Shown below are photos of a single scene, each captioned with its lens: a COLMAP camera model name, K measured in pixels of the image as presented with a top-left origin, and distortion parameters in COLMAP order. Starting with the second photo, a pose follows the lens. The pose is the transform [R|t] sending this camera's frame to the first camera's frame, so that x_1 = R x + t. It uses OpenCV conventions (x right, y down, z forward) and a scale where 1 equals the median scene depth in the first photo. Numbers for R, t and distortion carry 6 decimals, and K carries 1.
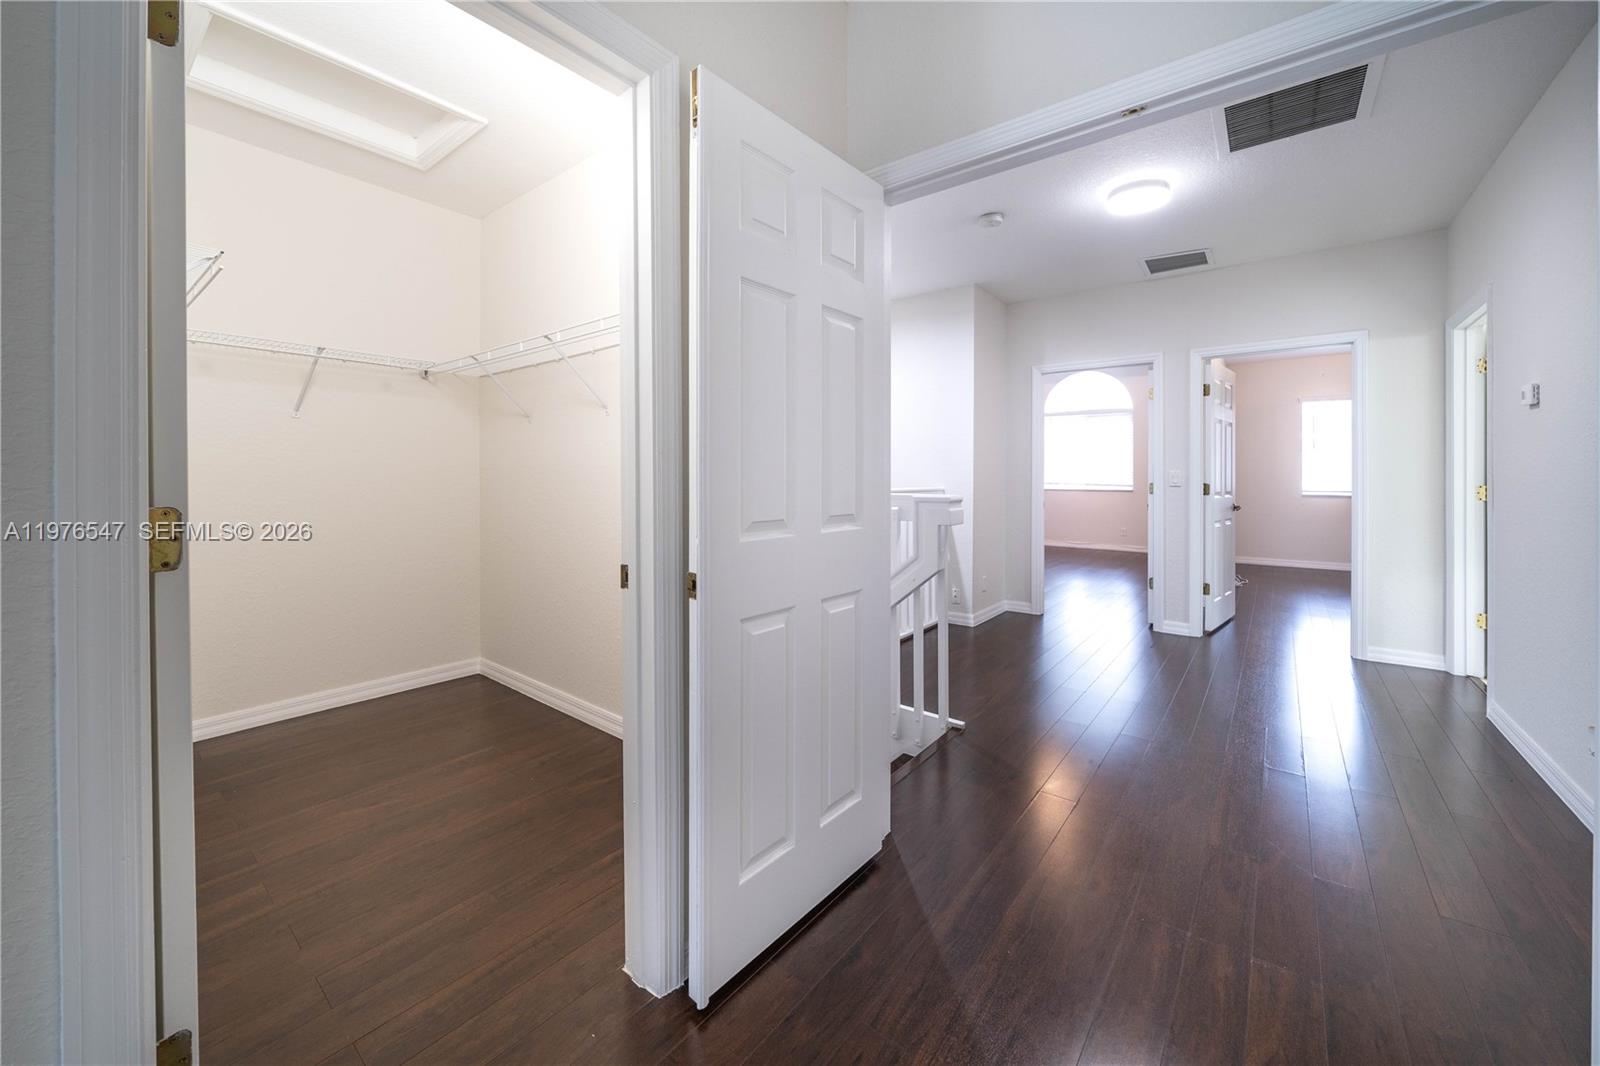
lens RADIAL K [[599.0, 0, 801.4], [0, 599.0, 477.6], [0, 0, 1]] dist [0.001539, -0.000012]
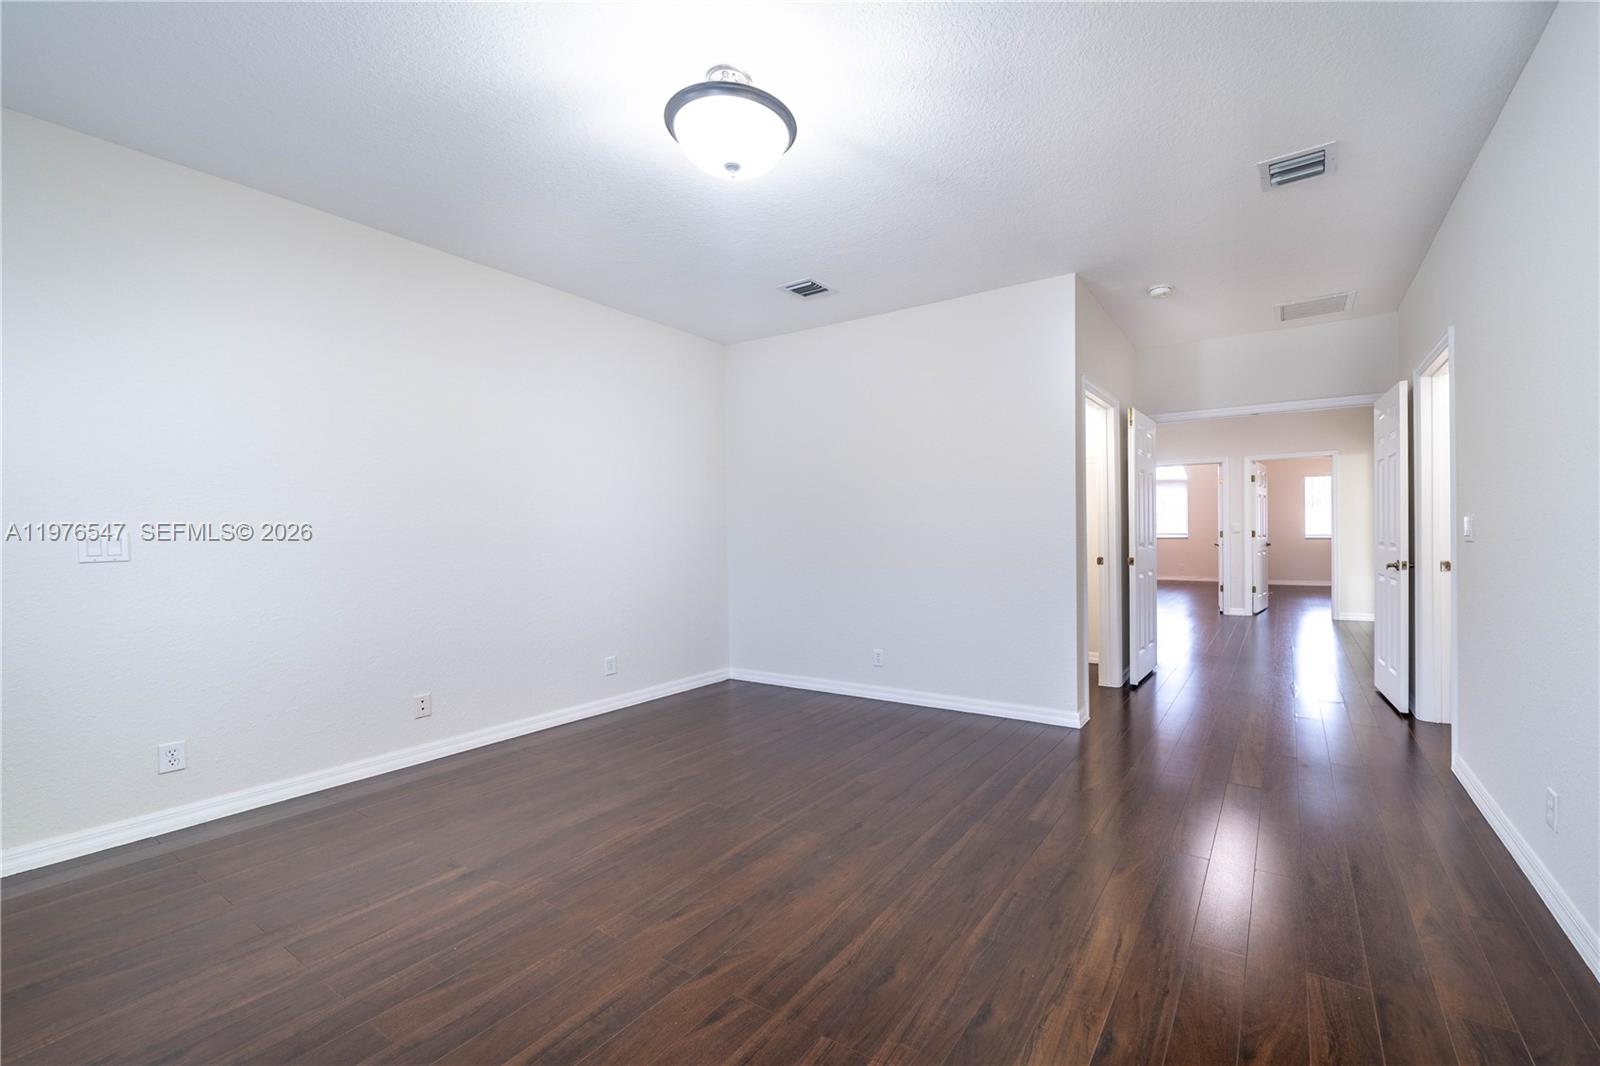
lens RADIAL K [[588.2, 0, 800.6], [0, 588.2, 539.2], [0, 0, 1]] dist [-0.024425, -0.000041]
pose [[0.999742, -0.013911, -0.017959, -0.649451], [0.014088, 0.999853, 0.009801, -0.000578], [0.017820, -0.010051, 0.999791, -0.757815]]
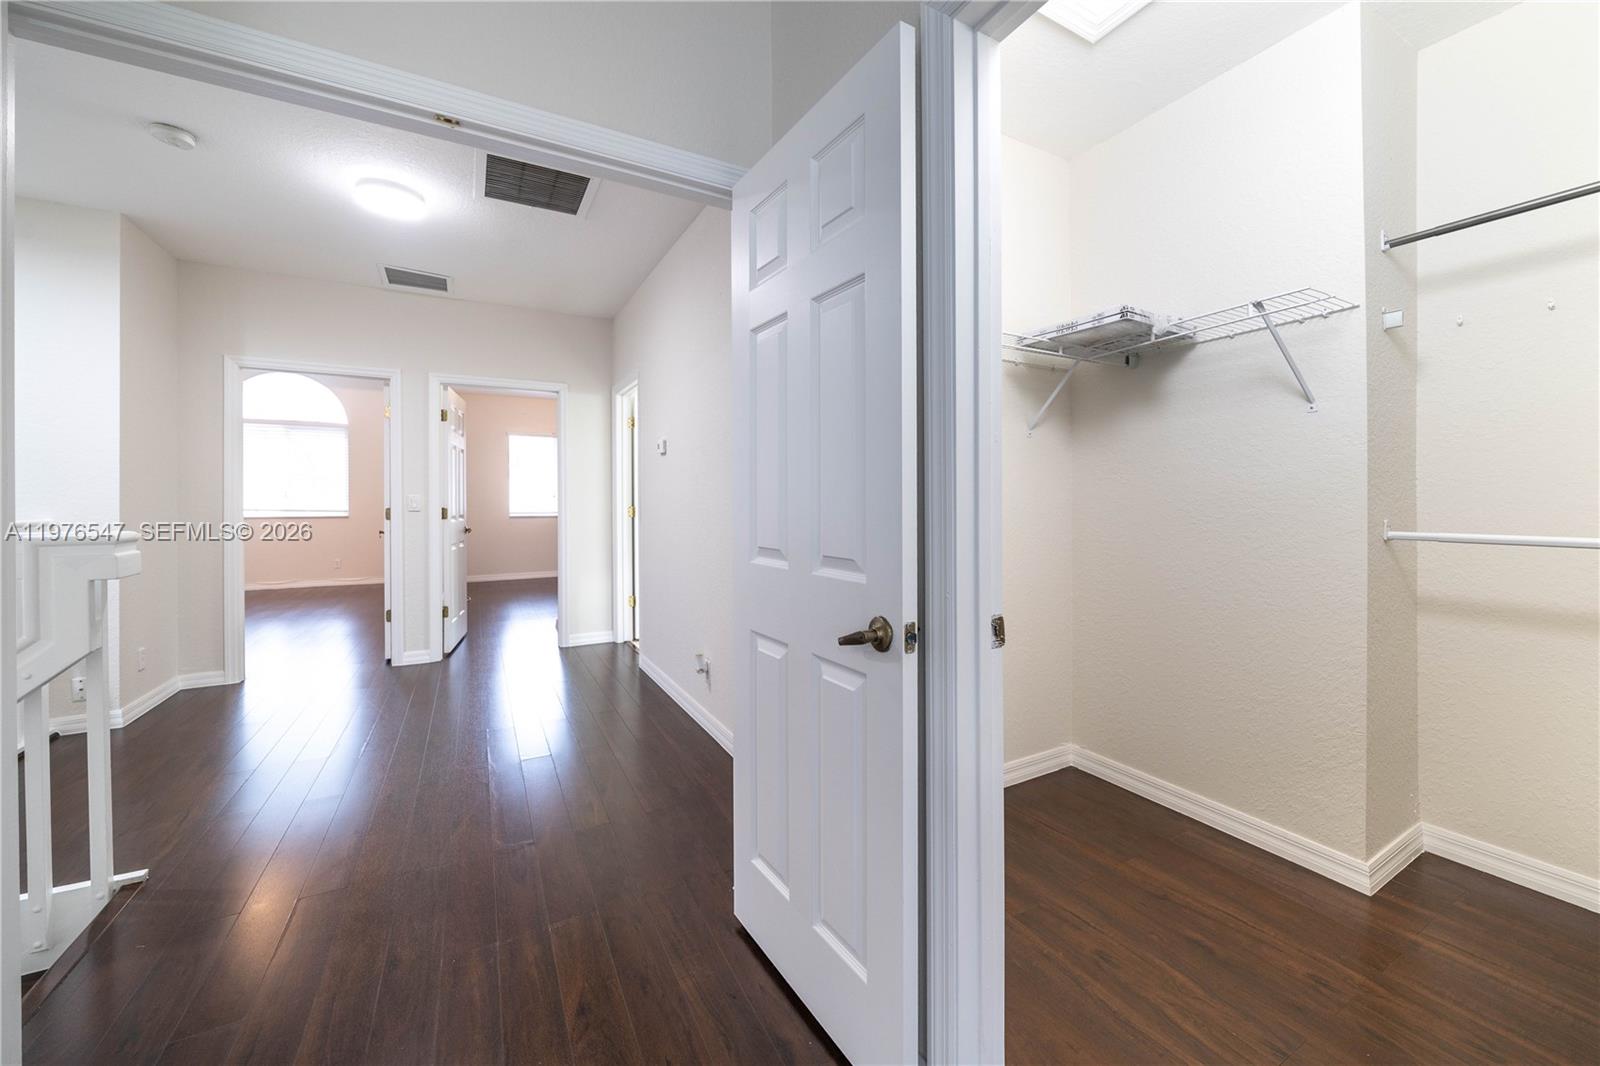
lens RADIAL K [[619.7, 0, 798.8], [0, 619.7, 500.5], [0, 0, 1]] dist [0.000877, 0.000240]
pose [[0.397747, -0.002999, 0.917490, -0.047348], [0.003526, 0.999992, 0.001740, -0.002201], [-0.917488, 0.002543, 0.397755, 0.034343]]
